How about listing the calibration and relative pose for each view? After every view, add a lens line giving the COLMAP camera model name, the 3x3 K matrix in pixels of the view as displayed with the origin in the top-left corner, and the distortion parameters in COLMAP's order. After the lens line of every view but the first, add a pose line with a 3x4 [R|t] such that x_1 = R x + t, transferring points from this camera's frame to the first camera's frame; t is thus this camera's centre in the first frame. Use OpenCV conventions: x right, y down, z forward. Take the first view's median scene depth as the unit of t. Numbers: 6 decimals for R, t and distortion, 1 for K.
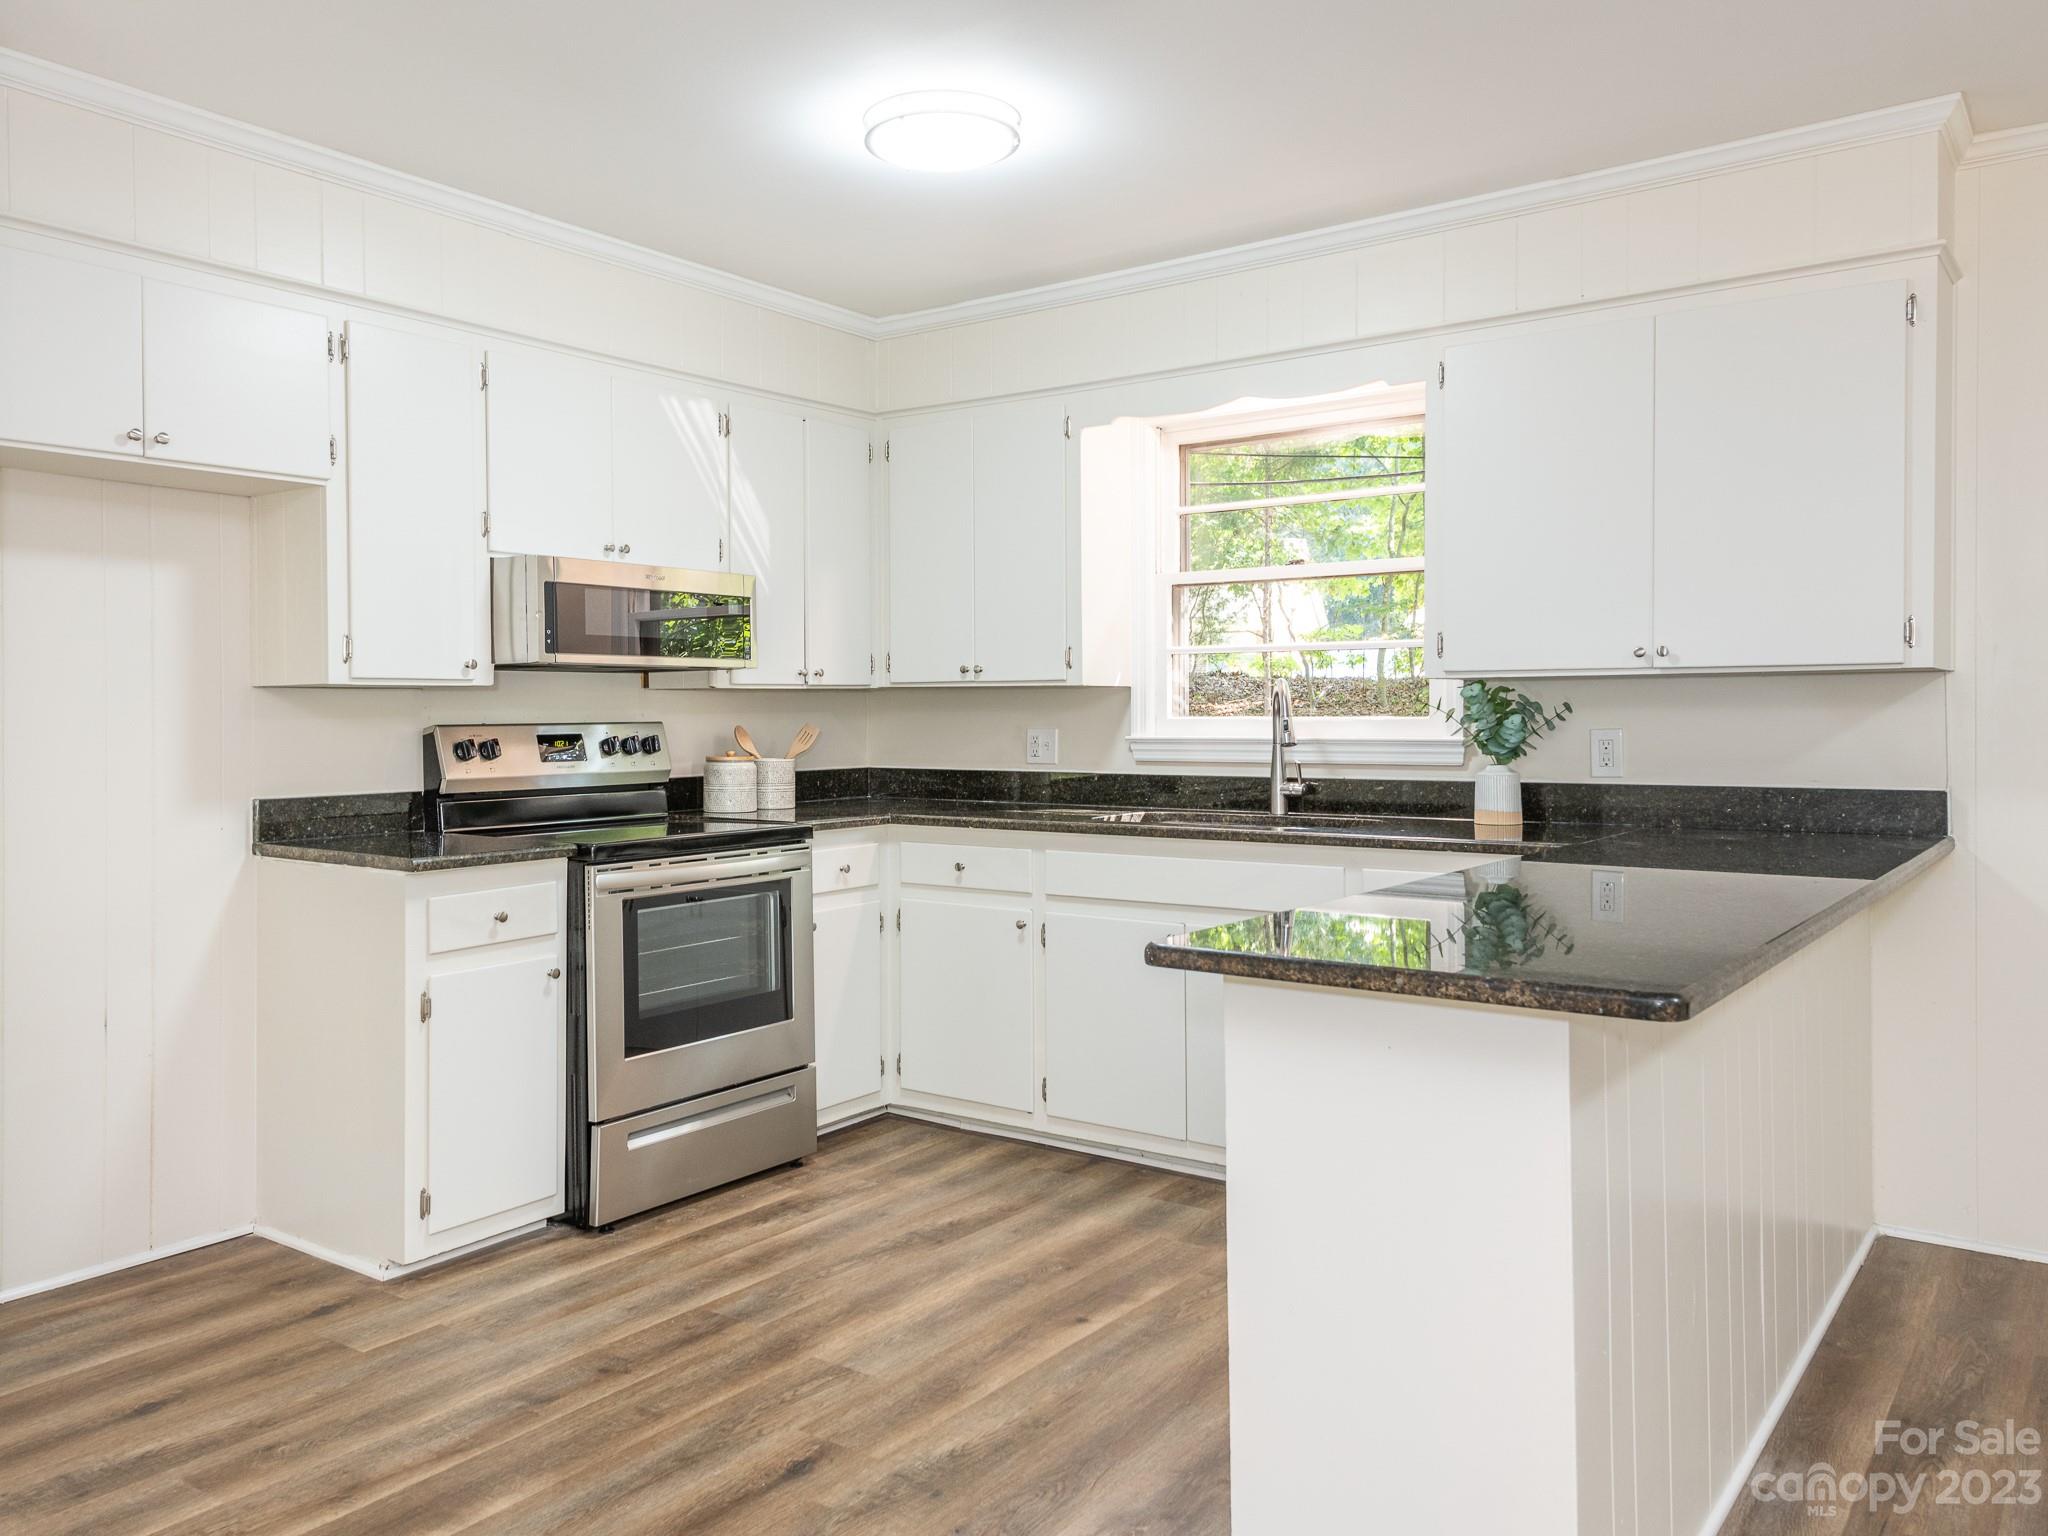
lens RADIAL K [[1505.4, 0, 1015.5], [0, 1505.4, 720.0], [0, 0, 1]] dist [0.041329, -0.000586]
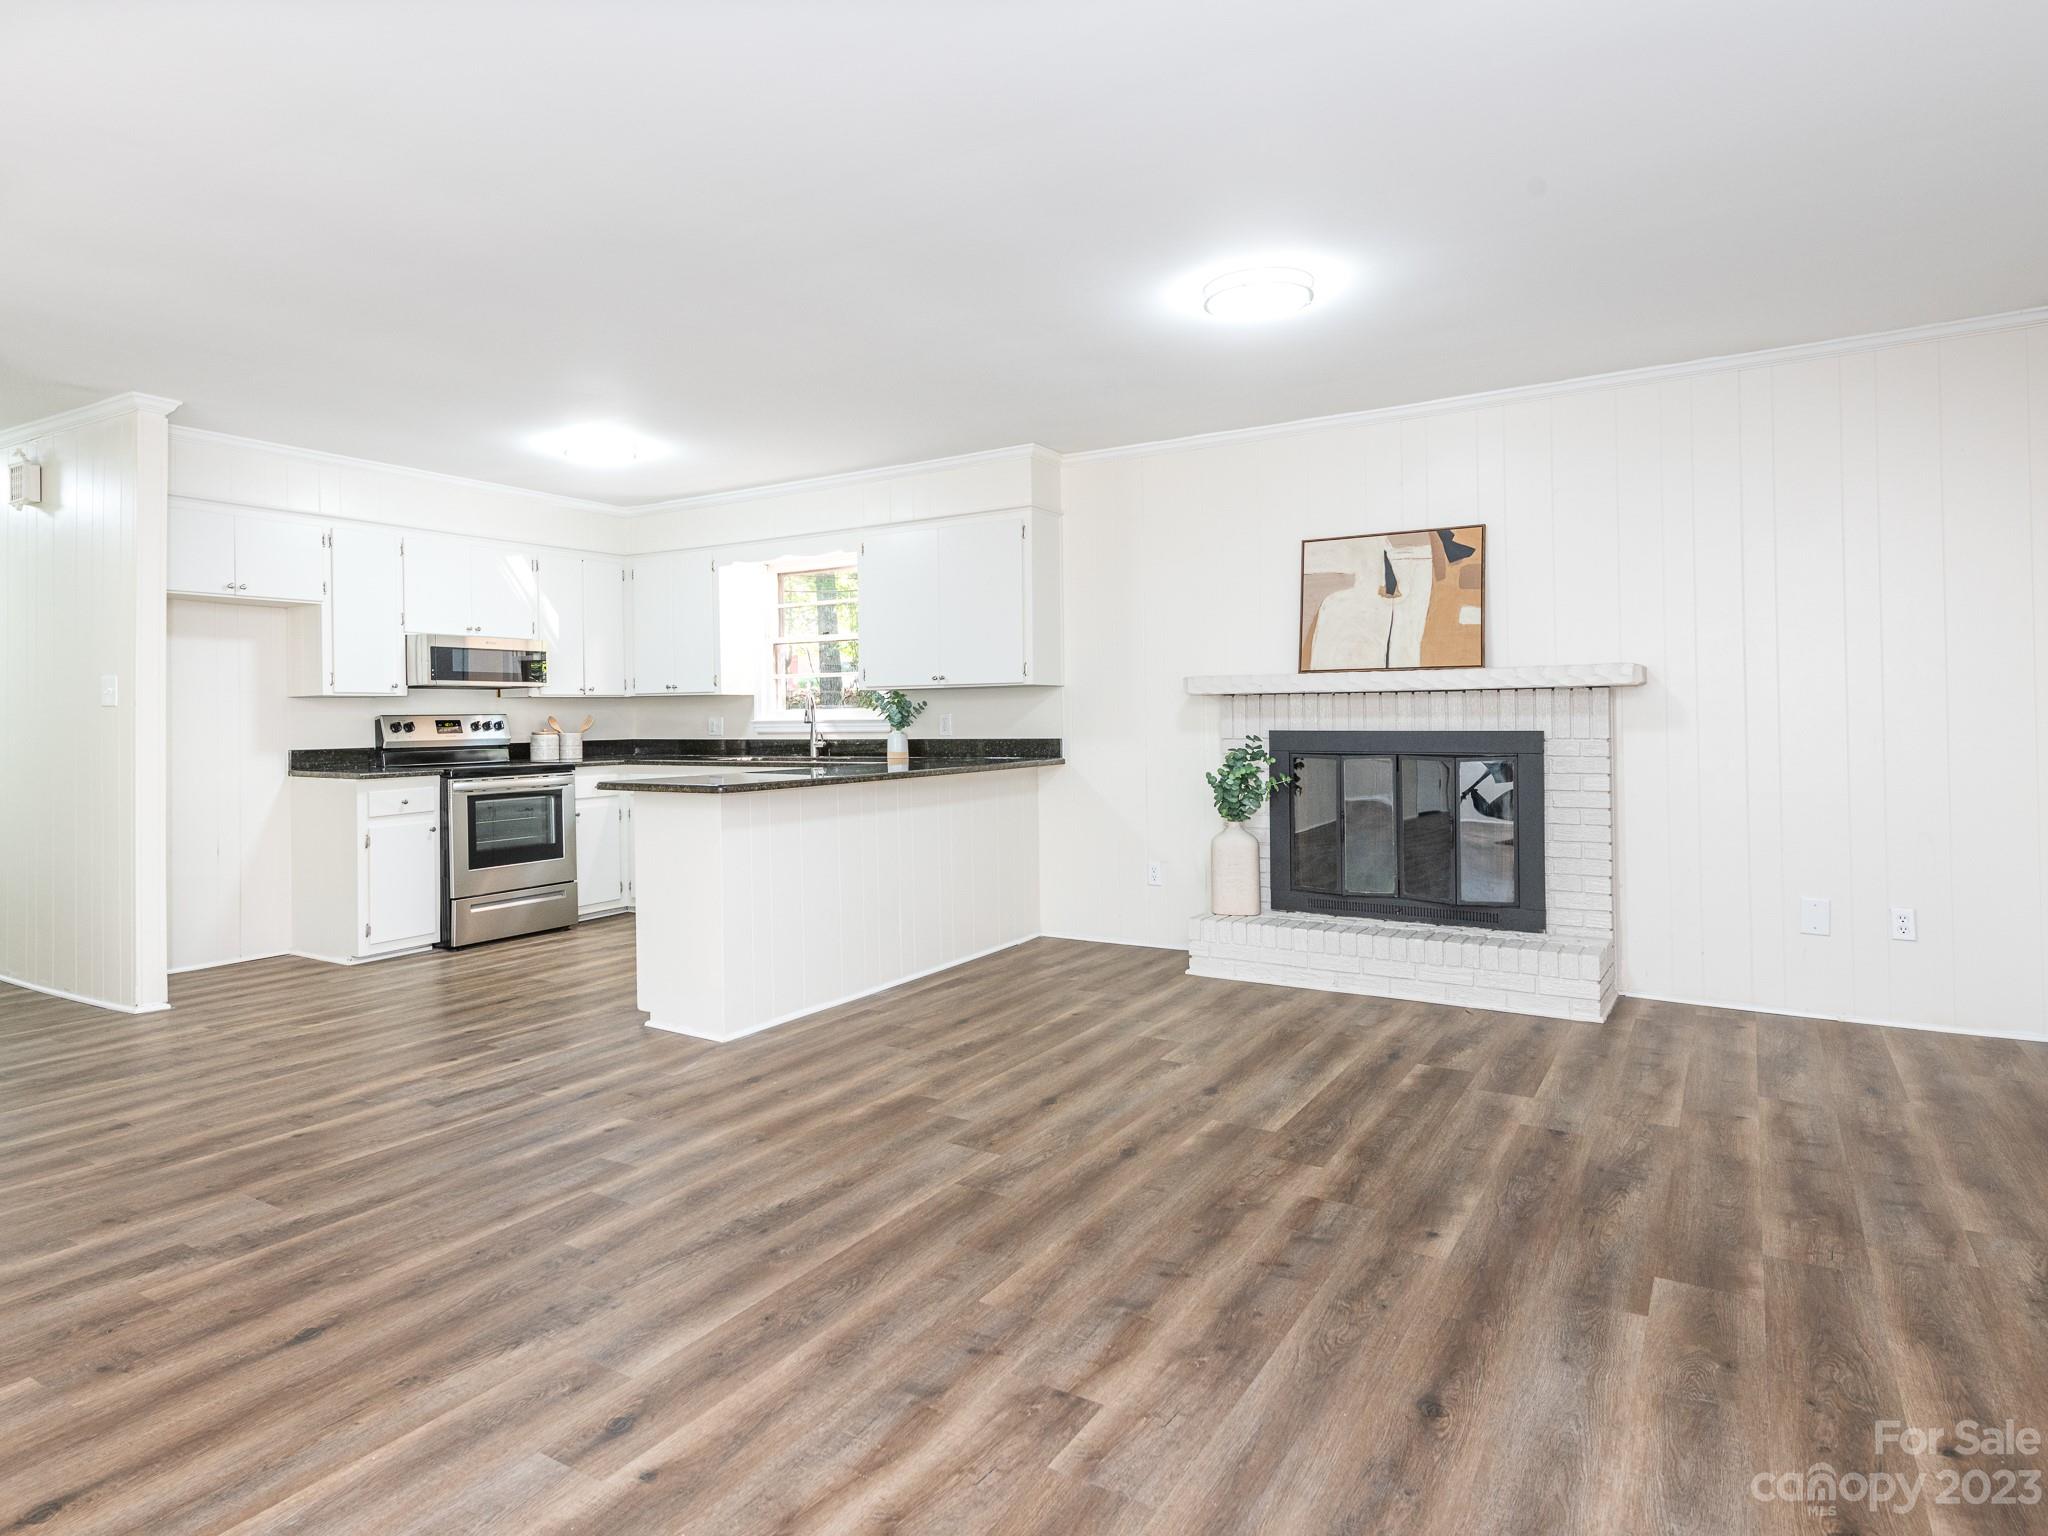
lens RADIAL K [[1137.4, 0, 991.0], [0, 1137.4, 715.6], [0, 0, 1]] dist [0.025739, -0.014596]
pose [[0.998256, -0.006364, 0.058696, 0.342286], [0.006807, 0.999950, -0.007341, 0.020192], [-0.058646, 0.007728, 0.998249, -0.583714]]
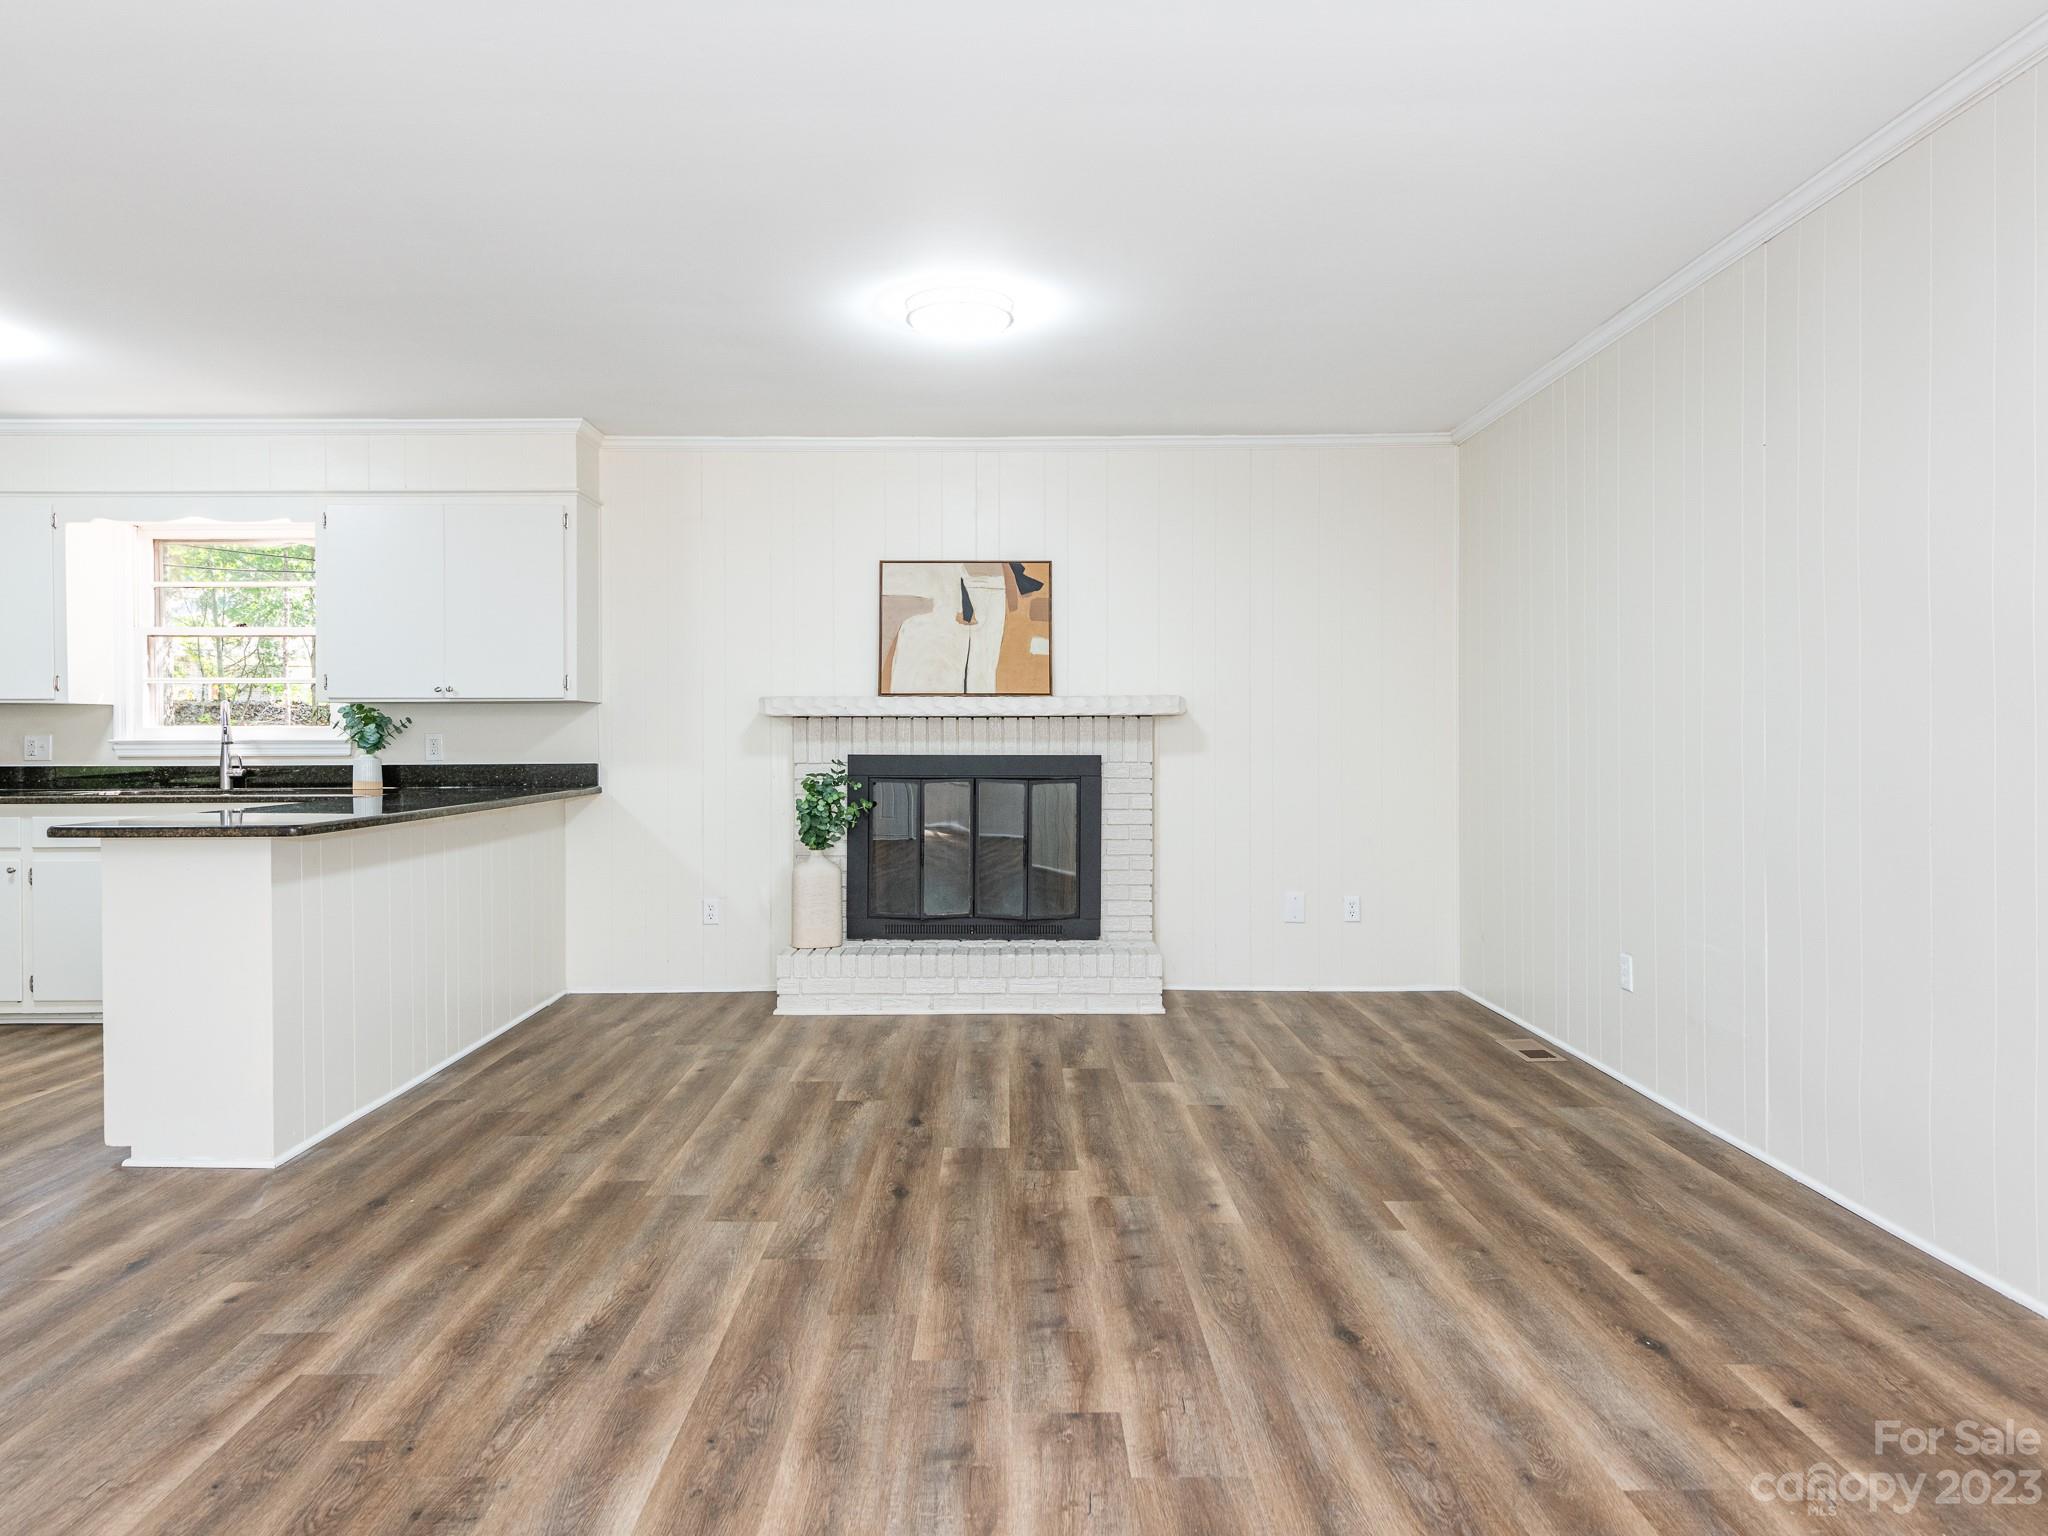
lens RADIAL K [[1244.2, 0, 968.1], [0, 1244.2, 753.6], [0, 0, 1]] dist [0.038124, -0.026693]
pose [[0.818678, -0.004673, 0.574234, 0.062159], [0.001840, 0.999983, 0.005515, 0.021419], [-0.574250, -0.003459, 0.818673, -0.507155]]
